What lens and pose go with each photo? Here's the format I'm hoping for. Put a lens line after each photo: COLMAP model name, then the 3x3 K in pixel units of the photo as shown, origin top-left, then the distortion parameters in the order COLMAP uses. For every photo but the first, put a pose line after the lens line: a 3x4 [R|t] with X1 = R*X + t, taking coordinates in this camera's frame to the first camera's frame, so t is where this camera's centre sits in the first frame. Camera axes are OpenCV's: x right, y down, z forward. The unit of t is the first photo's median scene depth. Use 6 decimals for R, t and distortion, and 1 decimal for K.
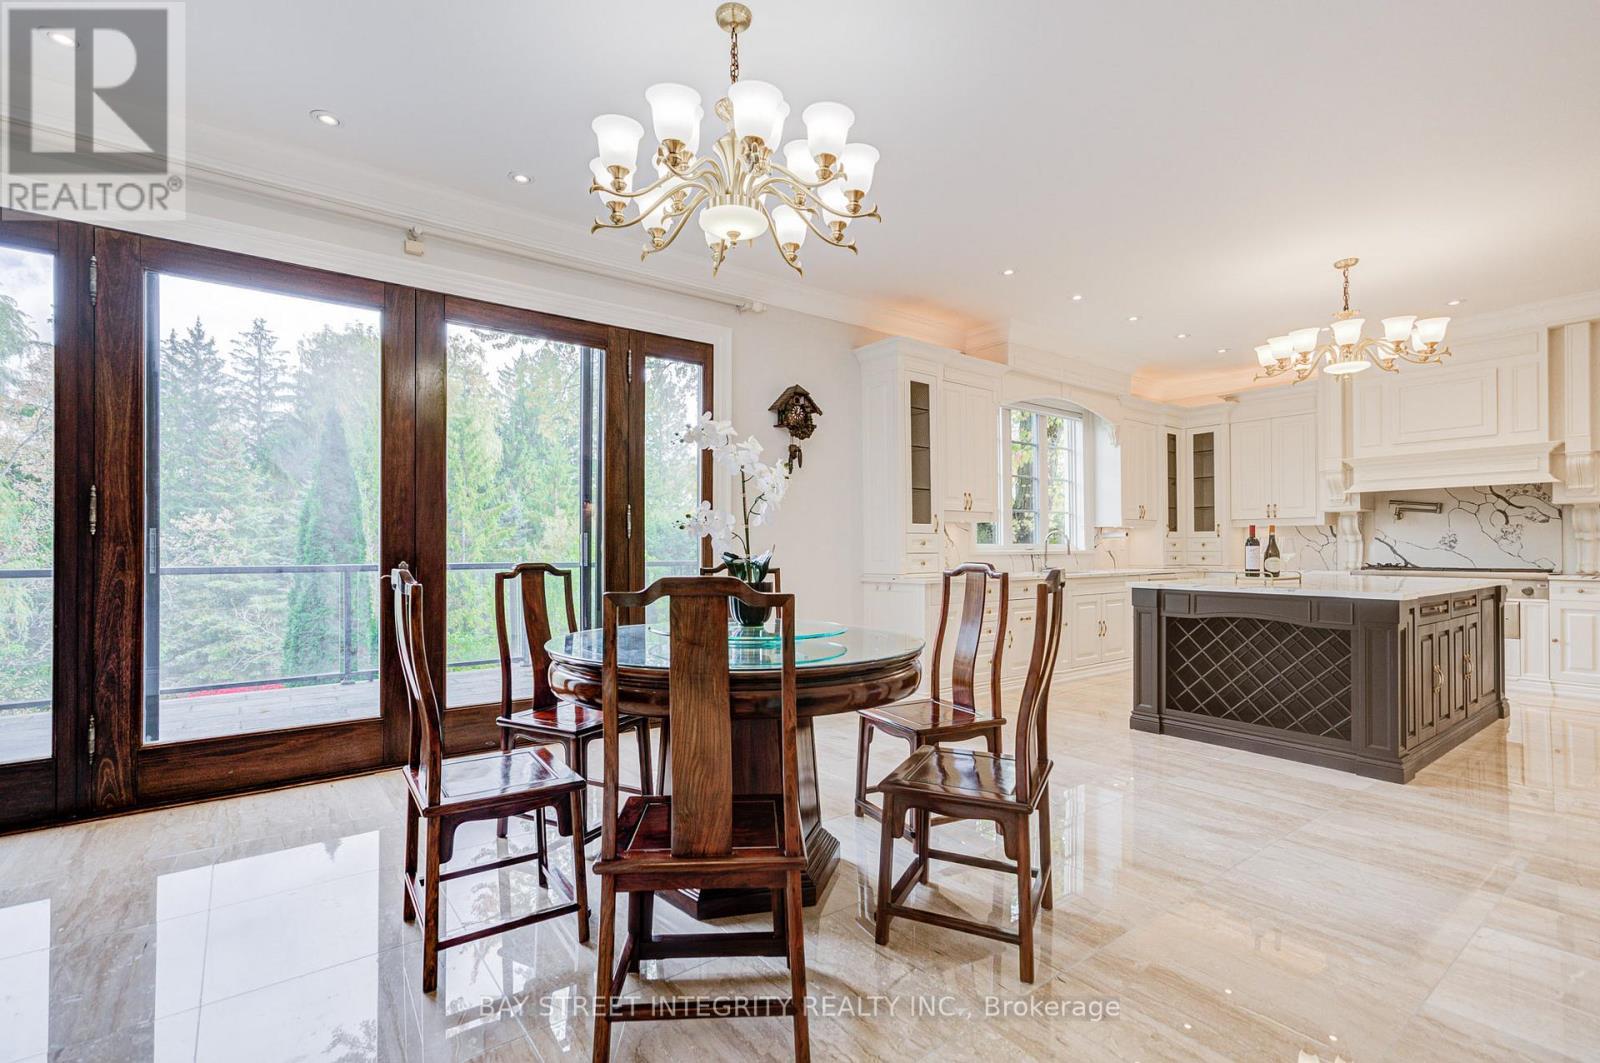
lens RADIAL K [[654.7, 0, 804.0], [0, 654.7, 535.8], [0, 0, 1]] dist [0.003314, 0.000865]
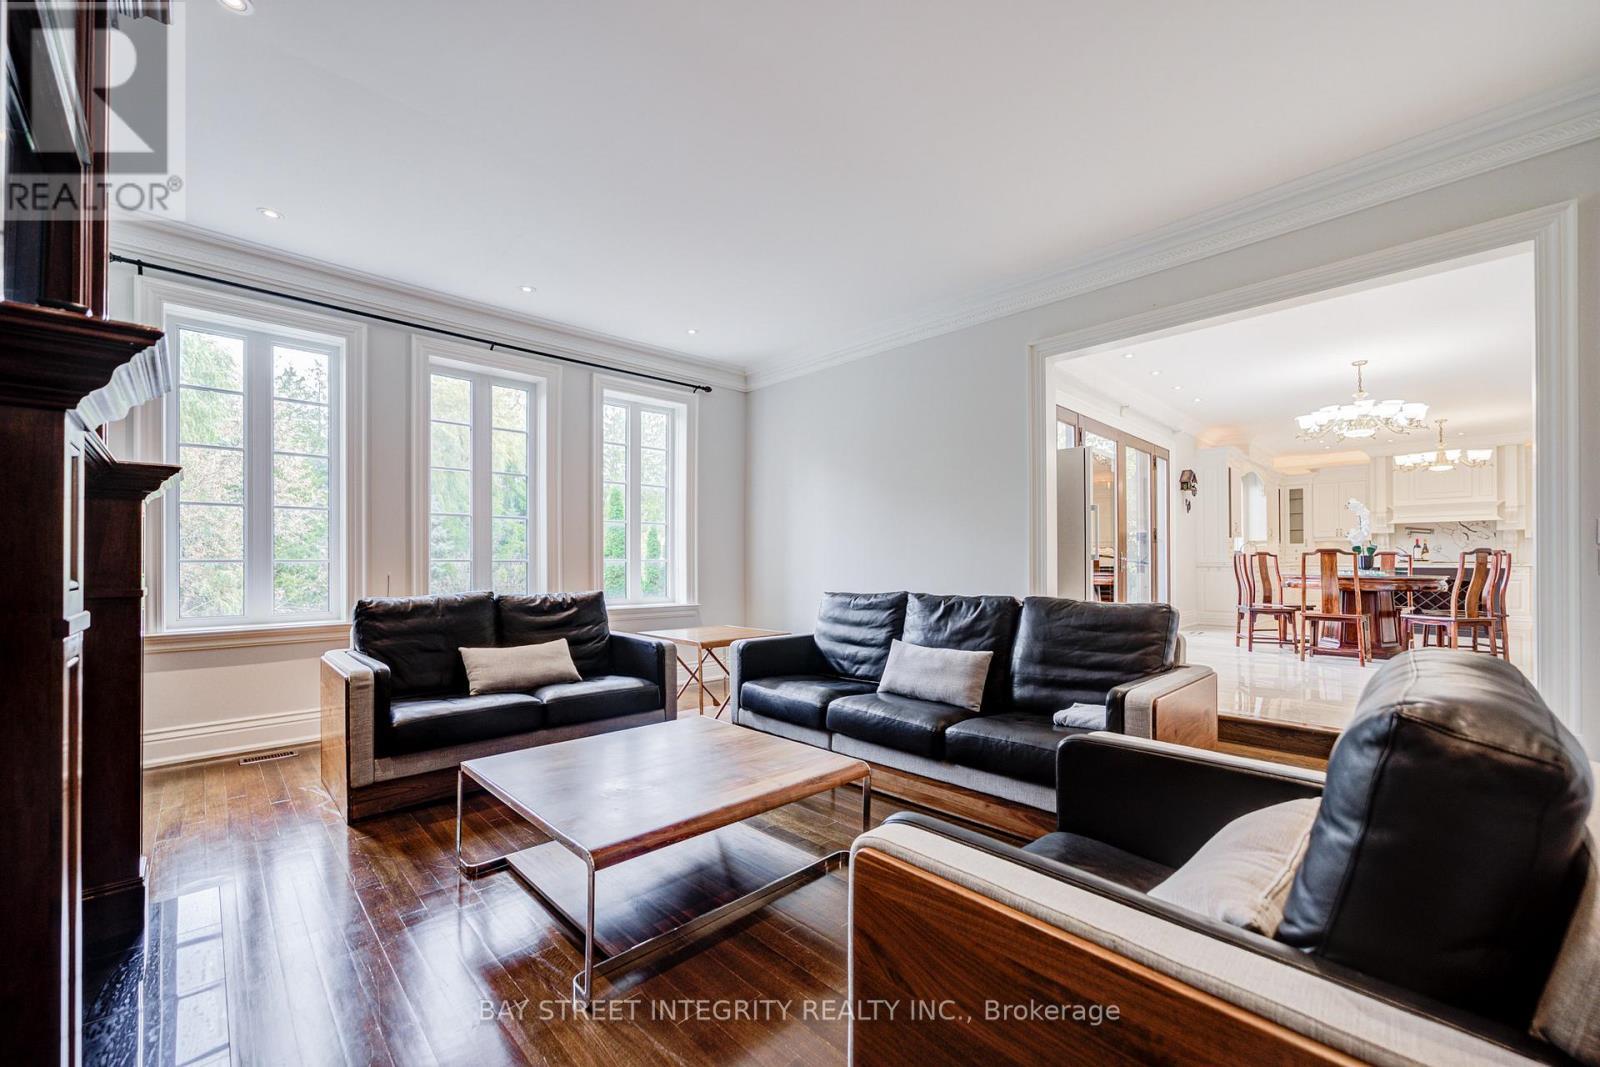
lens RADIAL K [[654.7, 0, 796.5], [0, 654.7, 559.8], [0, 0, 1]] dist [0.003314, 0.000865]
pose [[0.986120, -0.002916, 0.166007, -1.165006], [0.001953, 0.999980, 0.005963, 0.024624], [-0.166021, -0.005556, 0.986107, -0.587077]]
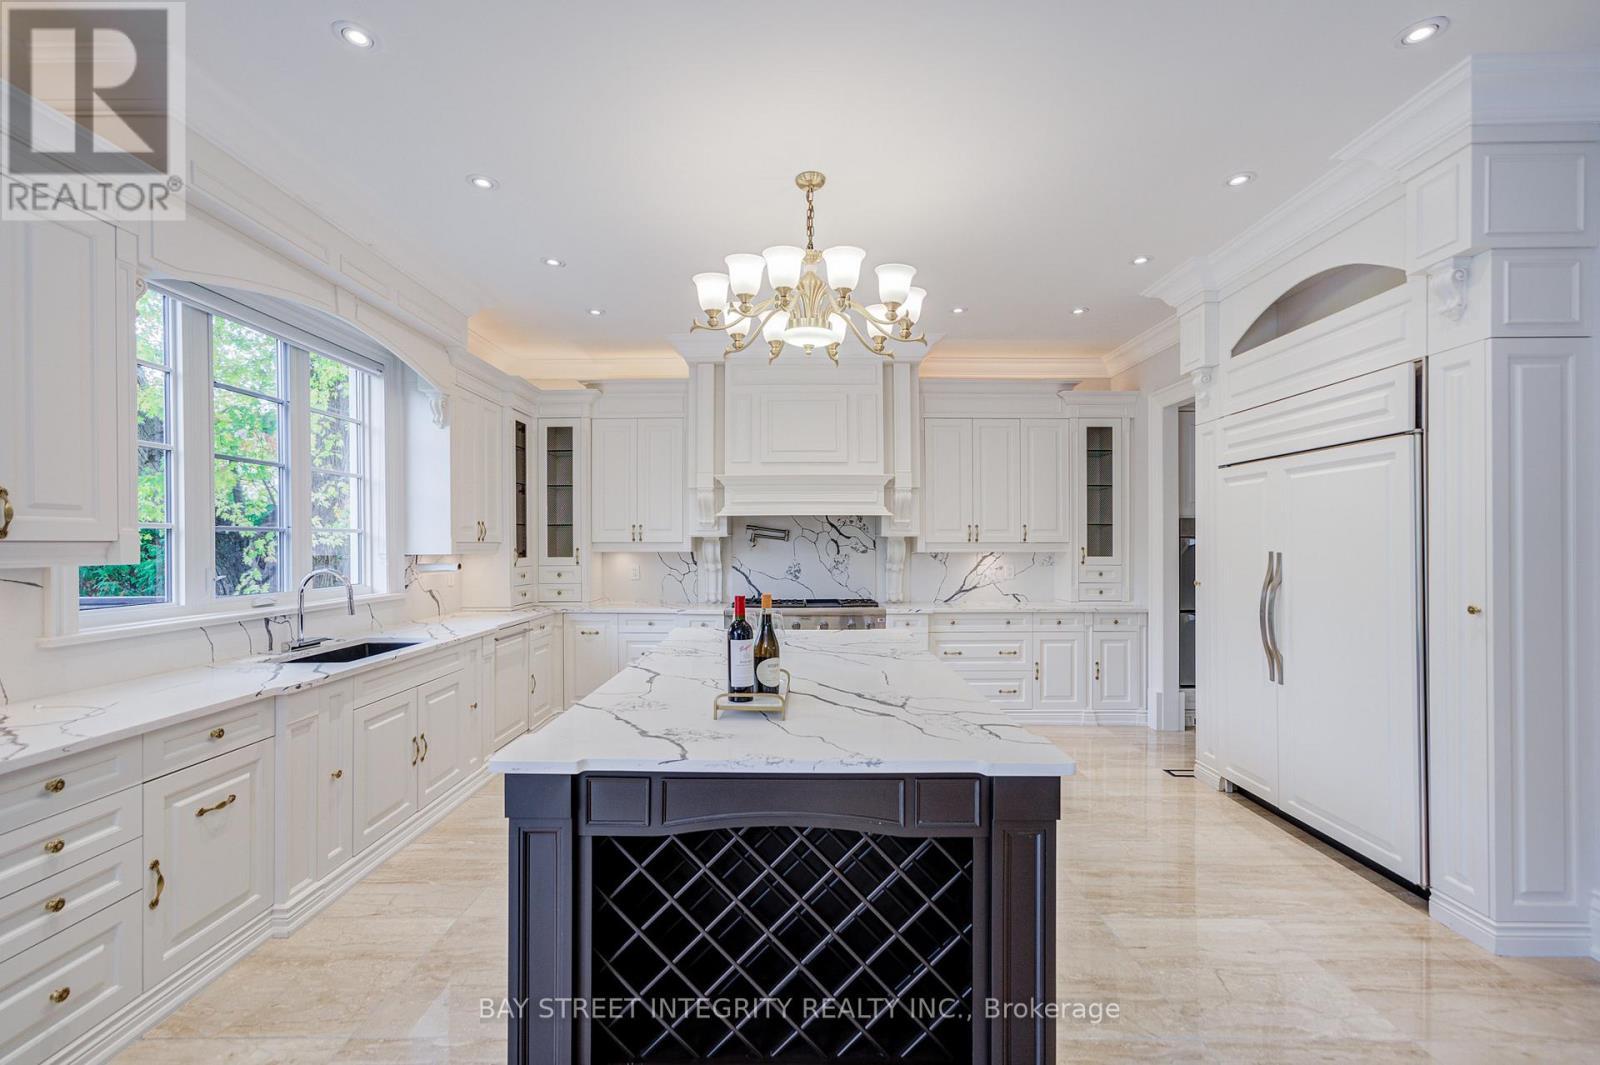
lens RADIAL K [[654.7, 0, 794.0], [0, 654.7, 541.9], [0, 0, 1]] dist [0.003314, 0.000865]
pose [[0.580652, 0.000669, 0.814152, 0.184923], [-0.005545, 0.999980, 0.003133, -0.033836], [-0.814133, -0.006333, 0.580644, 0.412793]]
